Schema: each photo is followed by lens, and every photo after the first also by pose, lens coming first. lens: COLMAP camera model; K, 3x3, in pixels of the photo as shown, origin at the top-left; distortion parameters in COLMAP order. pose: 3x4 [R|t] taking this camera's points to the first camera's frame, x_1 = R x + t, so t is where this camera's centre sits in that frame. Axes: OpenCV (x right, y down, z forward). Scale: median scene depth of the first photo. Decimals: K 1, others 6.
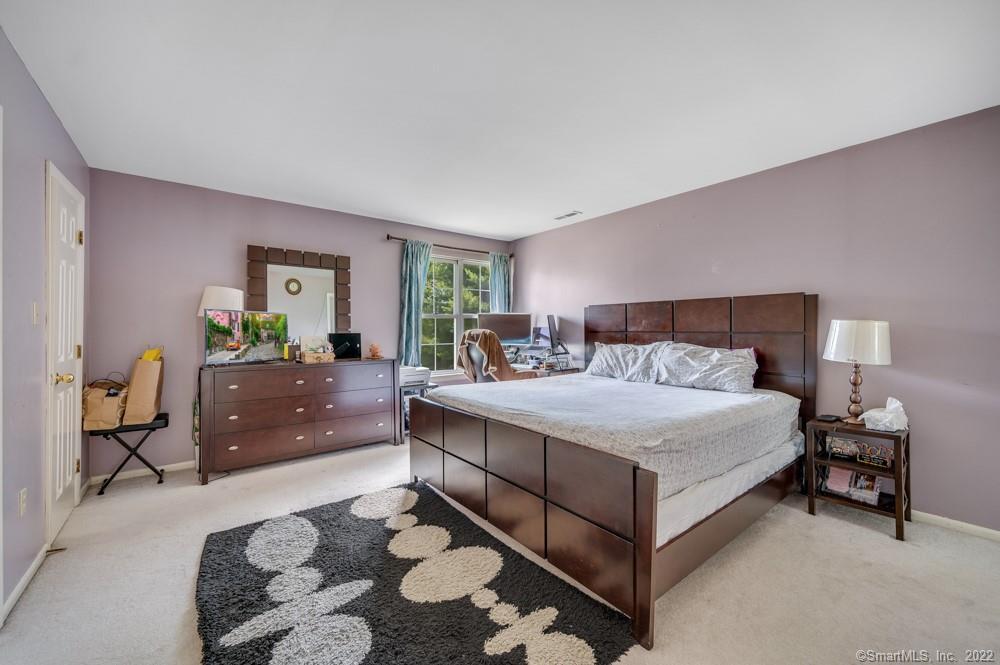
lens RADIAL K [[405.4, 0, 498.0], [0, 405.4, 328.2], [0, 0, 1]] dist [0.000624, 0.000552]
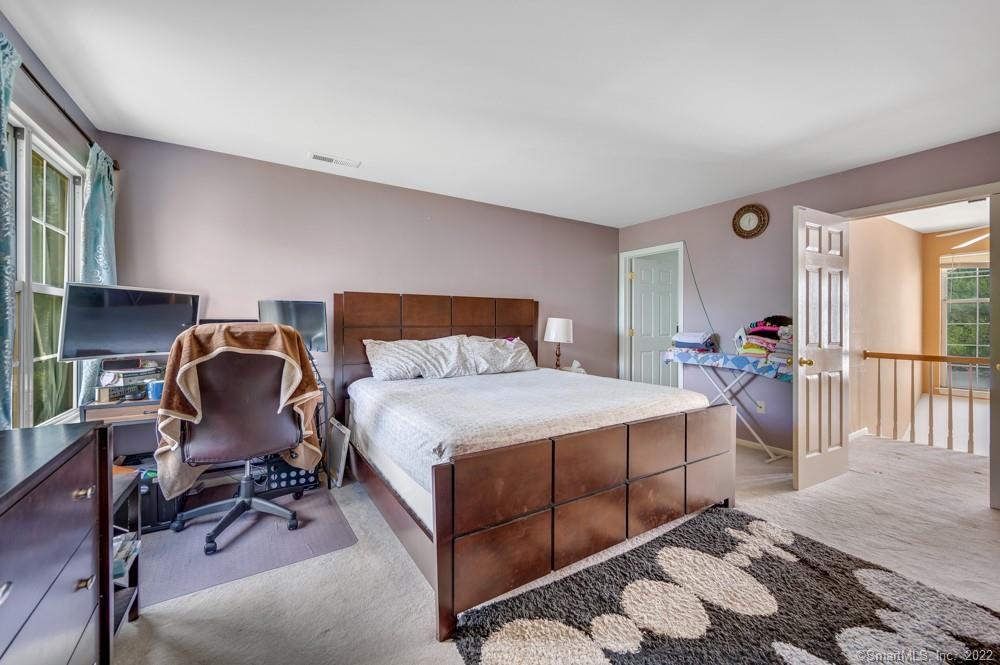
lens RADIAL K [[405.4, 0, 499.8], [0, 405.4, 327.2], [0, 0, 1]] dist [0.000624, 0.000552]
pose [[0.067256, -0.008563, 0.997699, -0.743935], [-0.005877, 0.999942, 0.008978, 0.002251], [-0.997718, -0.006468, 0.067202, 0.976514]]
